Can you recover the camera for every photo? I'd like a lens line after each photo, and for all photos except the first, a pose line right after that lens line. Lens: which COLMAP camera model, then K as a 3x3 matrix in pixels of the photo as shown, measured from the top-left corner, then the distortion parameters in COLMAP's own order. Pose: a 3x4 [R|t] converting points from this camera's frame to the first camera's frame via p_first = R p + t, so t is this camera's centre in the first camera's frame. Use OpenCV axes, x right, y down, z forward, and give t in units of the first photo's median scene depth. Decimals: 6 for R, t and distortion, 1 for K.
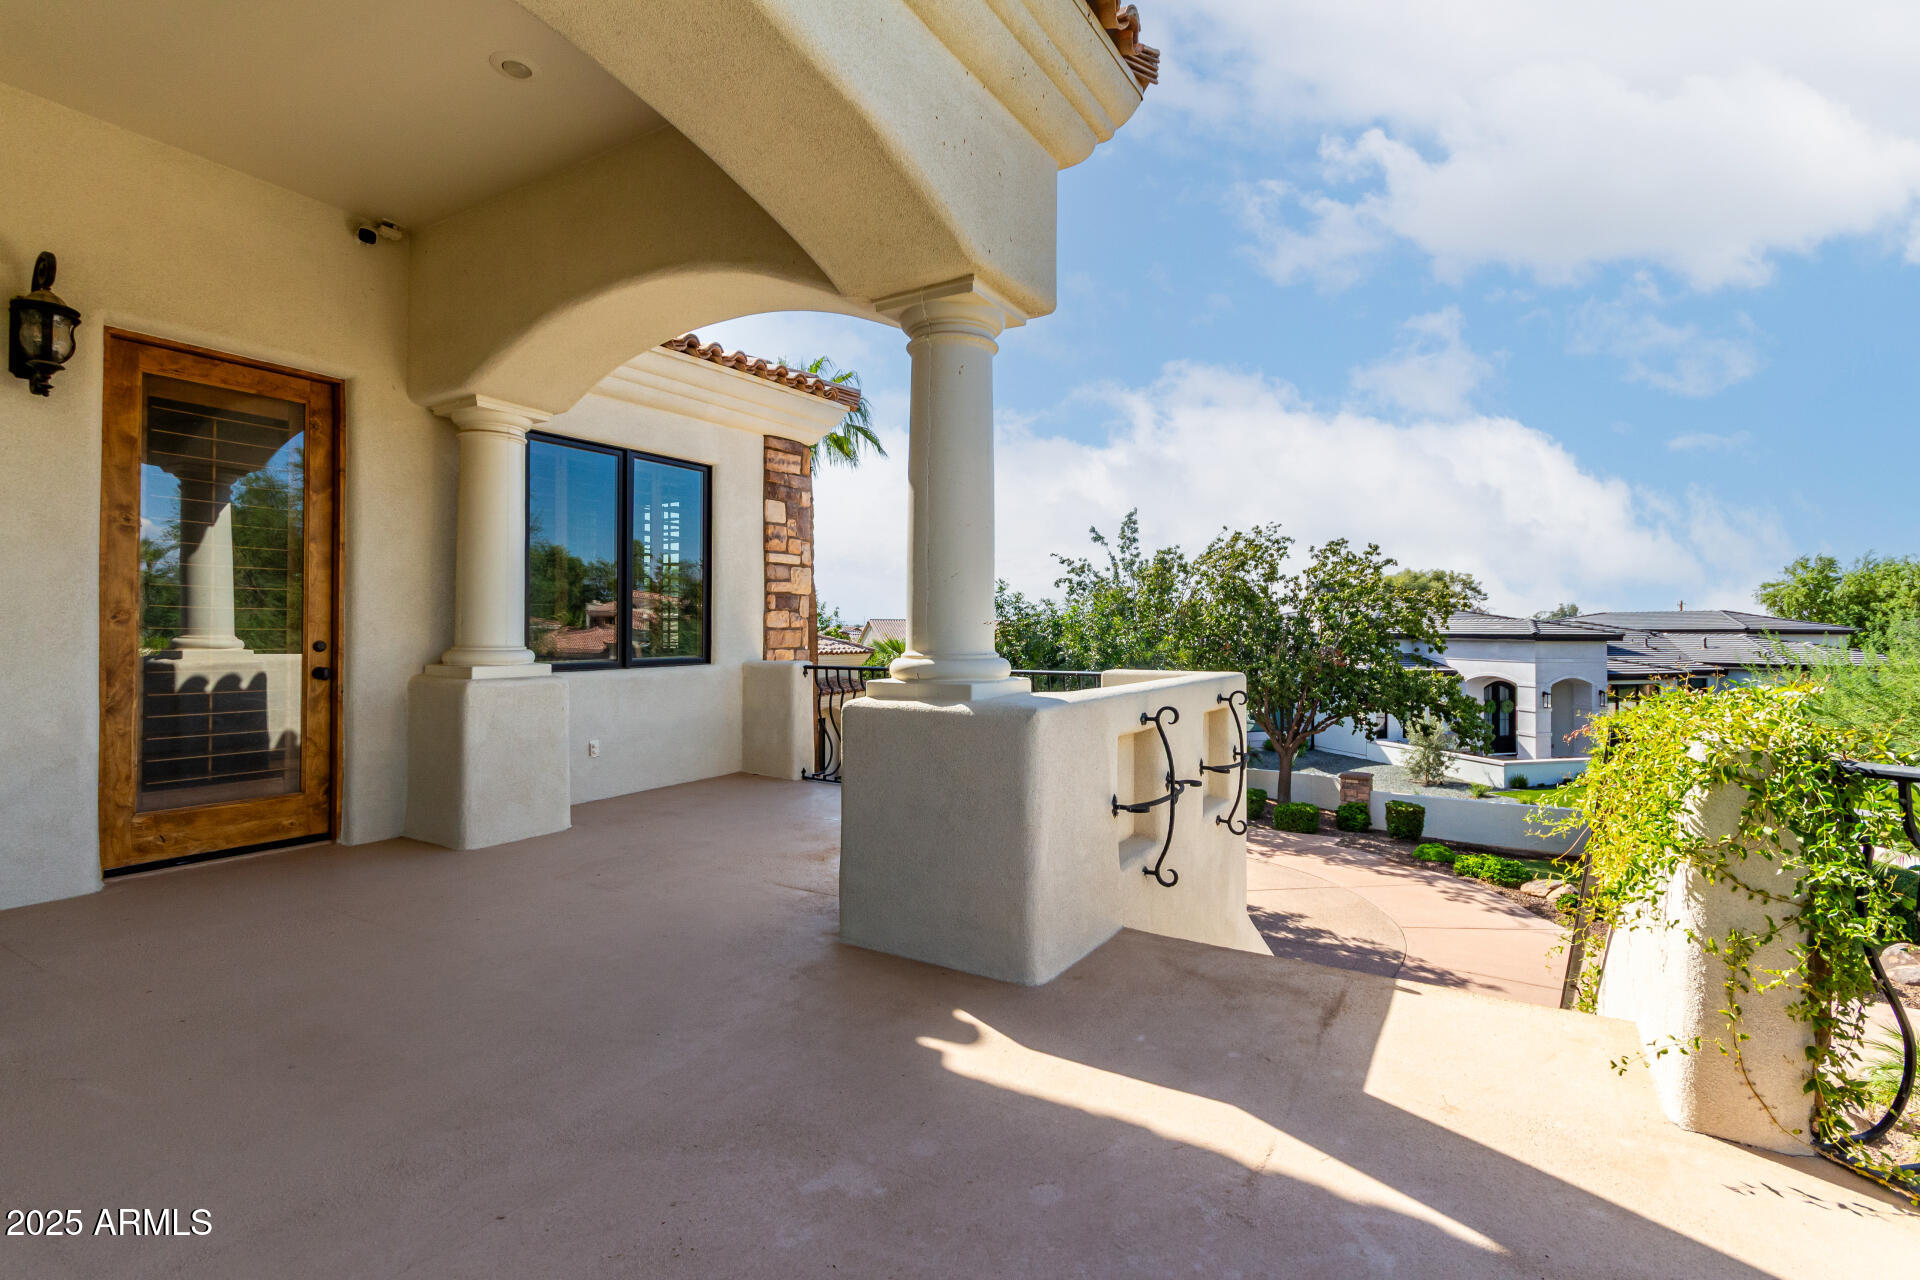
lens RADIAL K [[871.2, 0, 960.2], [0, 871.2, 623.5], [0, 0, 1]] dist [0.002366, 0.001153]
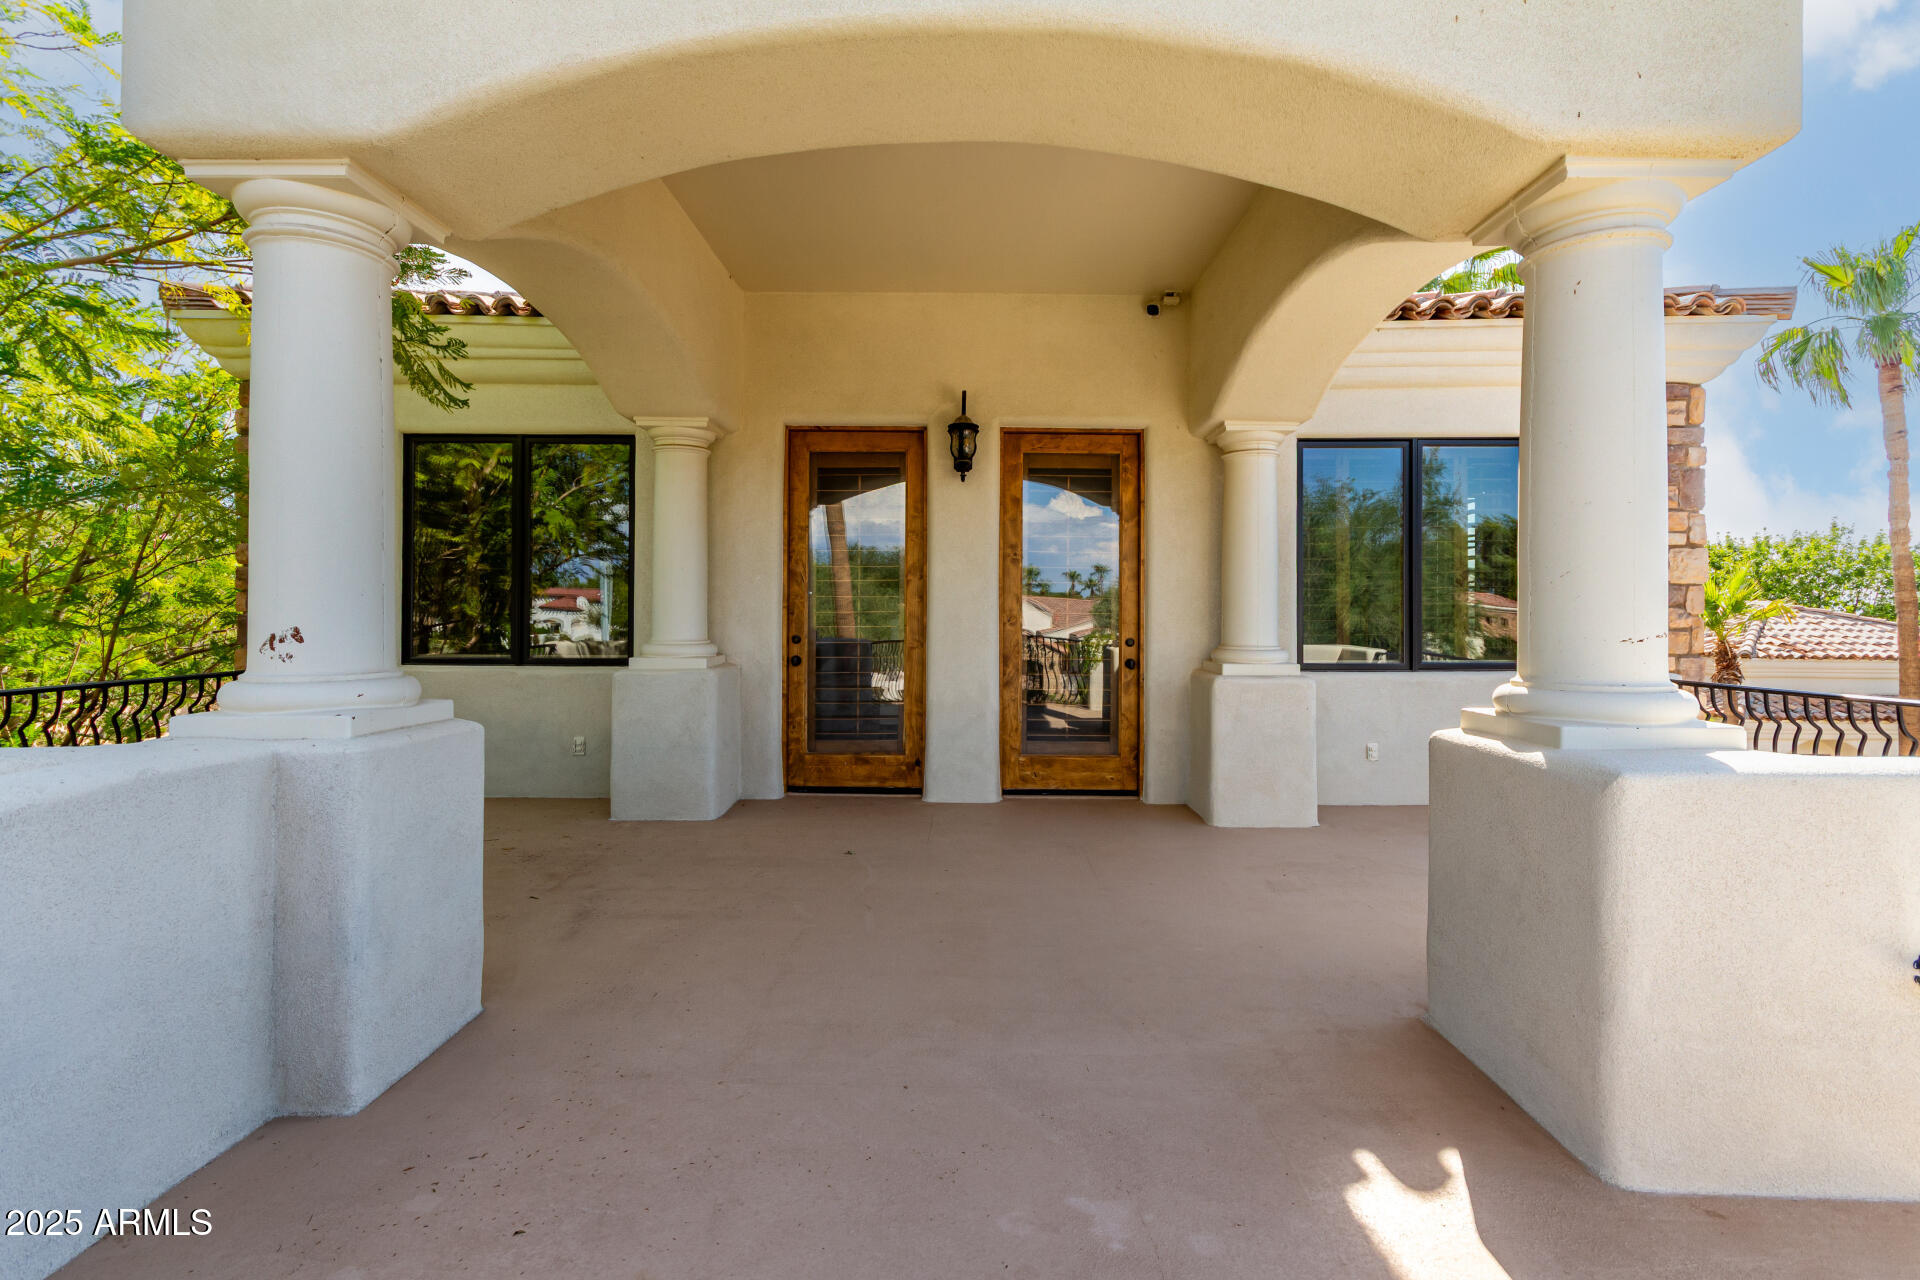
lens RADIAL K [[871.2, 0, 957.9], [0, 871.2, 612.5], [0, 0, 1]] dist [0.002366, 0.001153]
pose [[0.533110, -0.005142, -0.846030, 0.220096], [0.003189, 0.999987, -0.004068, -0.013997], [0.846040, -0.000529, 0.533120, 0.119893]]
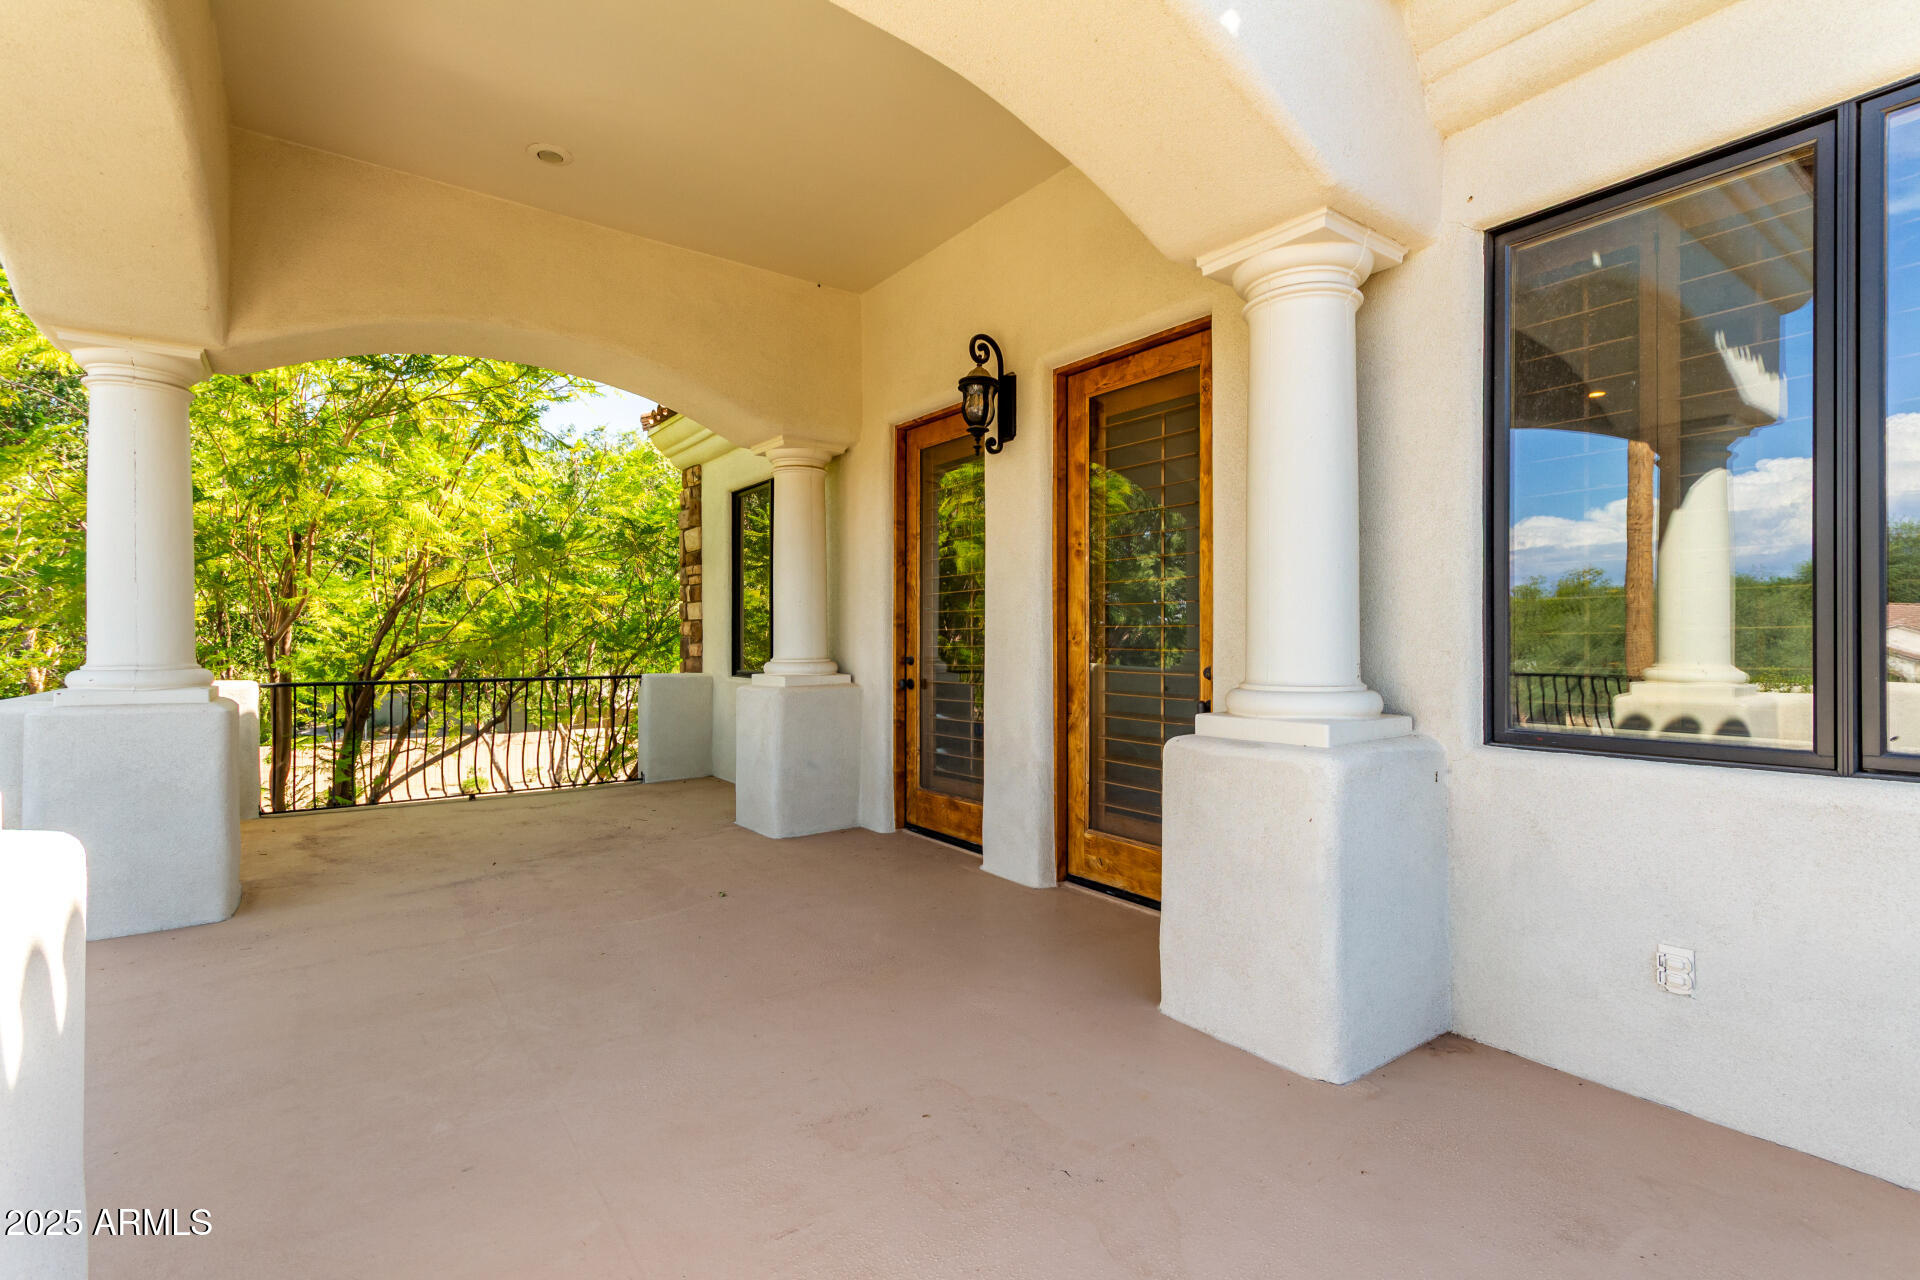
lens RADIAL K [[953.3, 0, 958.7], [0, 953.3, 652.1], [0, 0, 1]] dist [0.004731, 0.000657]
pose [[-0.434656, 0.001408, -0.900595, 0.122271], [0.000623, 0.999999, 0.001263, 0.006776], [0.900596, -0.000012, -0.434656, 1.244059]]
